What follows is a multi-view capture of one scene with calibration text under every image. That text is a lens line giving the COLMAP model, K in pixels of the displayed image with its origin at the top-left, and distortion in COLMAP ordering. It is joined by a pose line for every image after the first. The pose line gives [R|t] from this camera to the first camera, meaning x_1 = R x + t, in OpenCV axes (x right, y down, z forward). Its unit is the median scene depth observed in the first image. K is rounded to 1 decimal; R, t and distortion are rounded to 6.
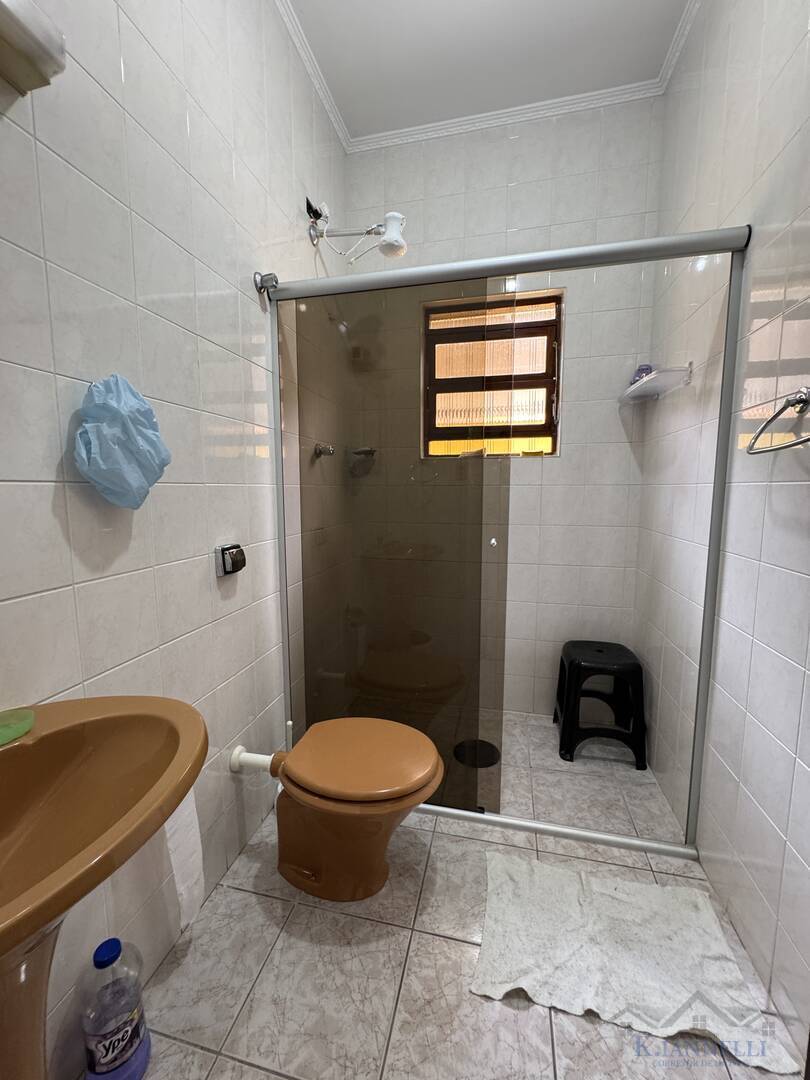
lens RADIAL K [[433.5, 0, 403.5], [0, 433.5, 540.2], [0, 0, 1]] dist [0.001775, -0.000313]
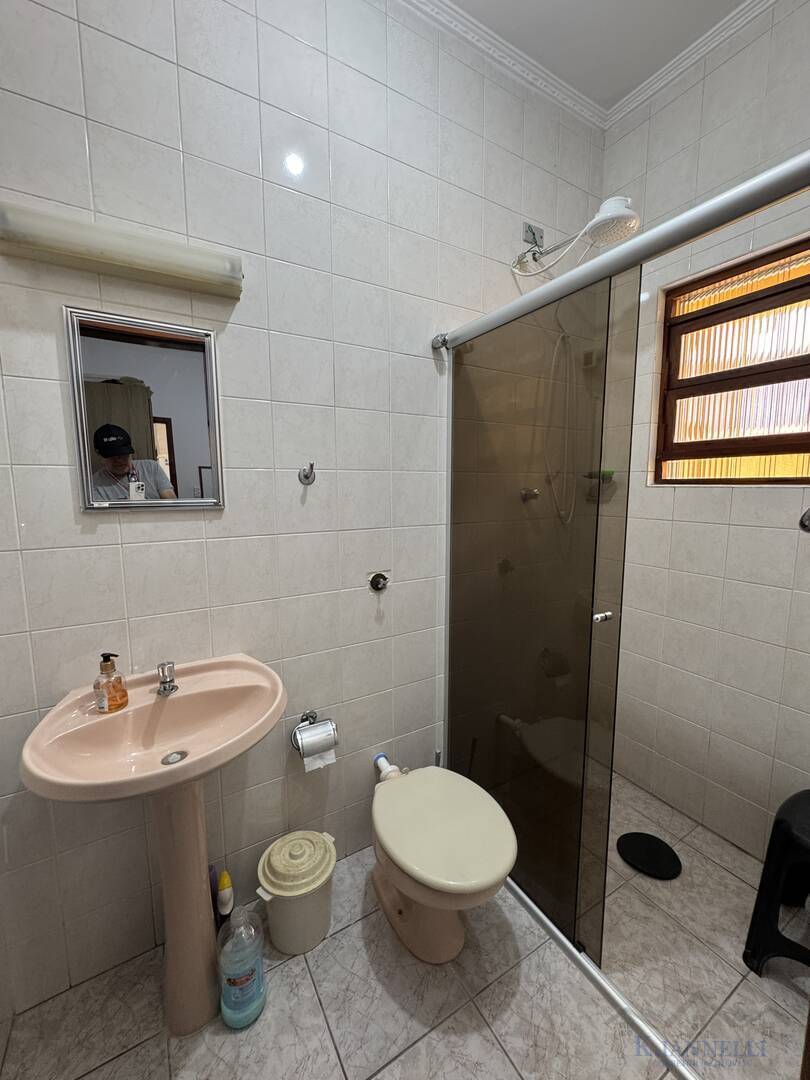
lens RADIAL K [[433.5, 0, 404.4], [0, 433.5, 538.4], [0, 0, 1]] dist [0.001775, -0.000313]
pose [[0.689006, 0.084958, -0.719759, 0.318103], [-0.081506, 0.995889, 0.039528, -0.086105], [0.720158, 0.031429, 0.693097, 0.132769]]
